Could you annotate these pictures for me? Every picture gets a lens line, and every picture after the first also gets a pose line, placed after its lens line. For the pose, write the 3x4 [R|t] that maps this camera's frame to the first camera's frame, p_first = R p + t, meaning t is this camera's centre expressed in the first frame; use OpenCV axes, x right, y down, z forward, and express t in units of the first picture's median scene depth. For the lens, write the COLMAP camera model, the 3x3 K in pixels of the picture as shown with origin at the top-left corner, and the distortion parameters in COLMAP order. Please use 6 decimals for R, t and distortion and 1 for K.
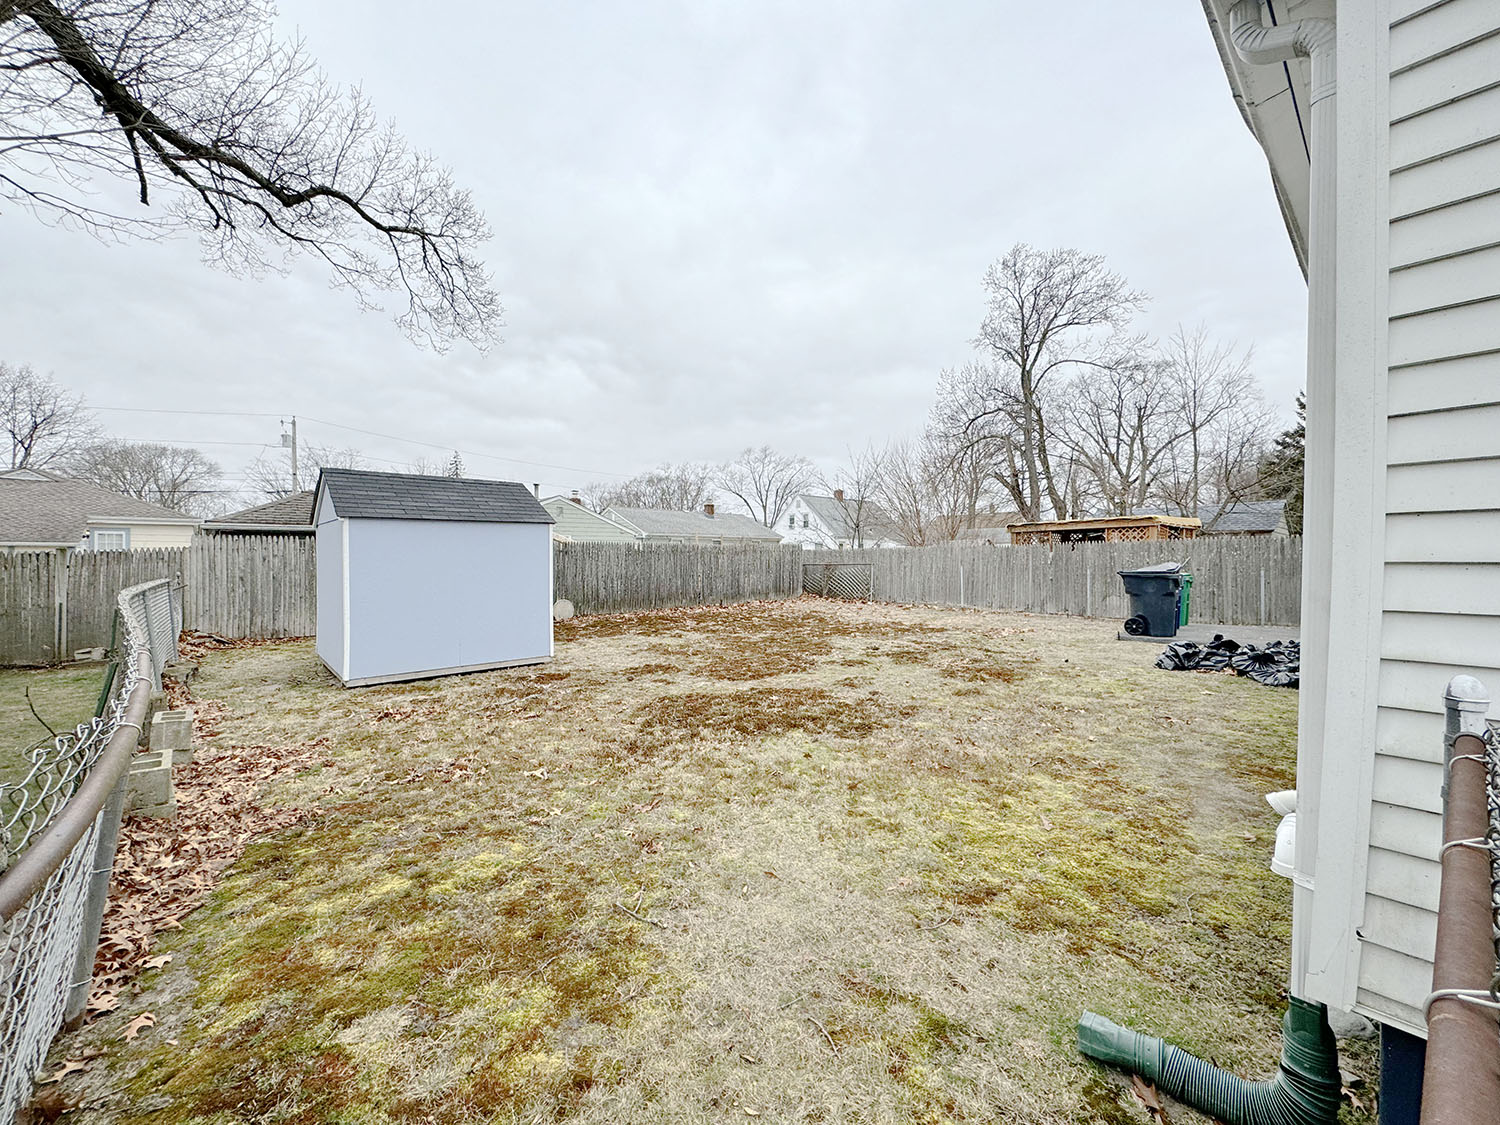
lens RADIAL K [[595.7, 0, 750.0], [0, 595.7, 559.5], [0, 0, 1]] dist [0.000519, 0.000062]
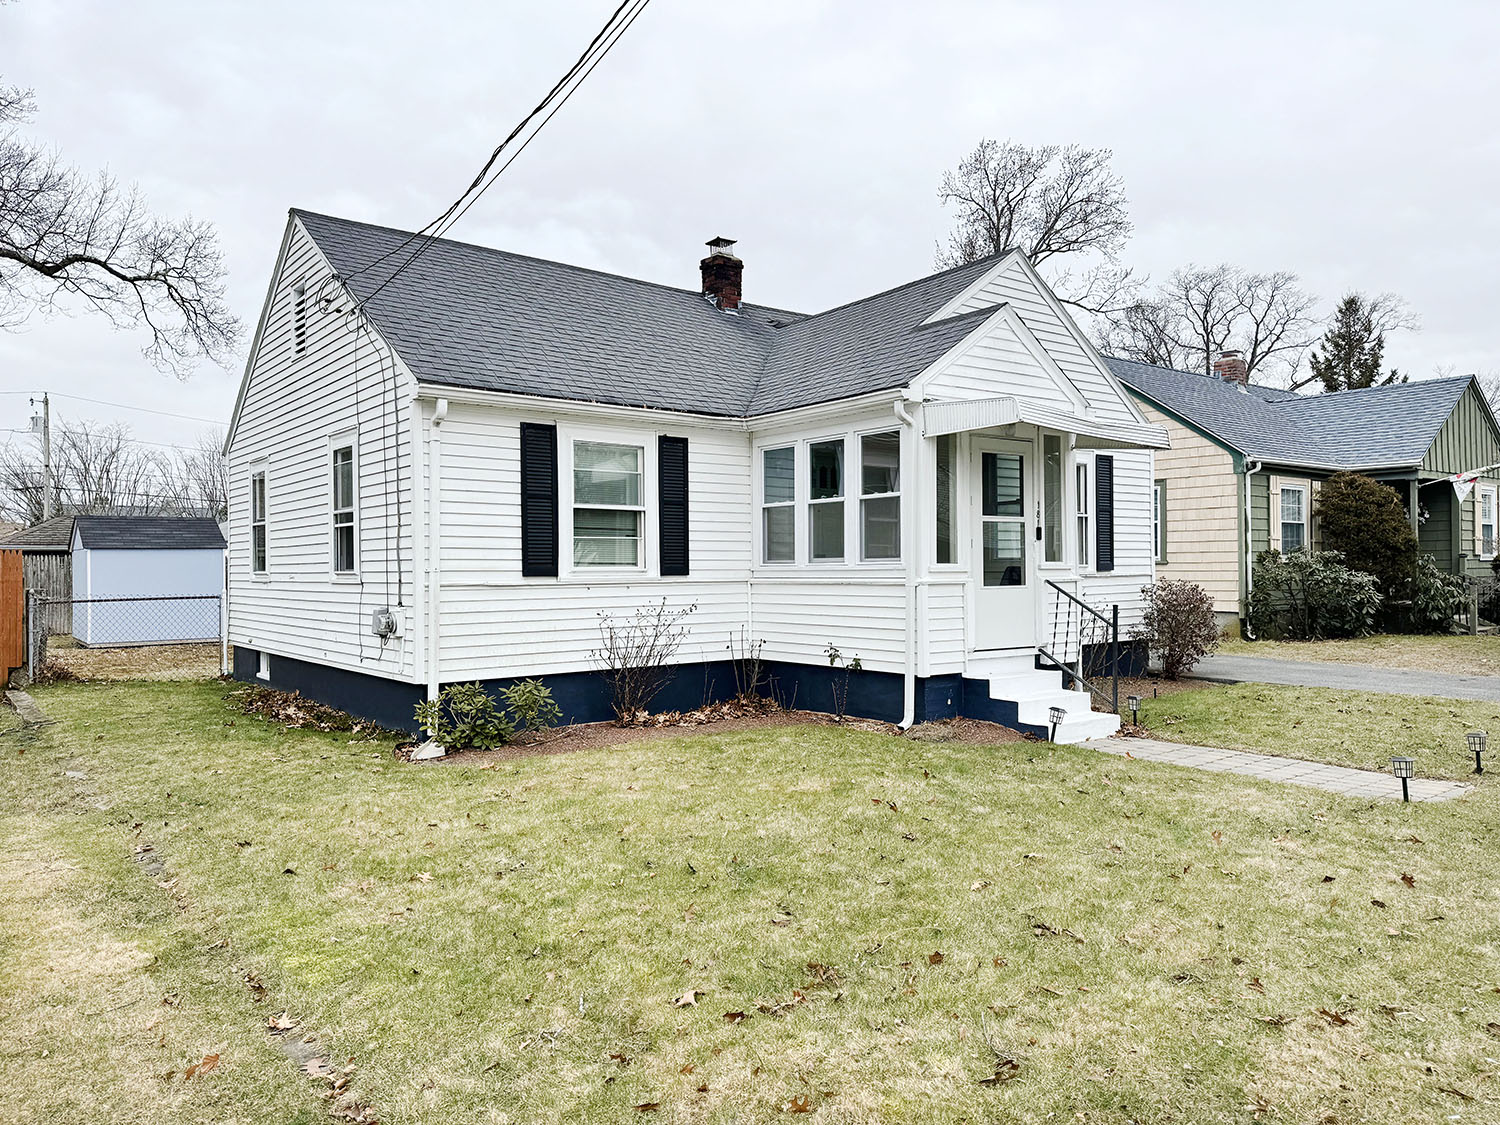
lens RADIAL K [[1056.7, 0, 742.1], [0, 1056.7, 570.6], [0, 0, 1]] dist [0.002737, -0.001819]
pose [[0.997814, -0.002577, -0.066035, 0.702676], [0.002663, 0.999996, 0.001218, -0.003454], [0.066032, -0.001392, 0.997817, -0.960002]]
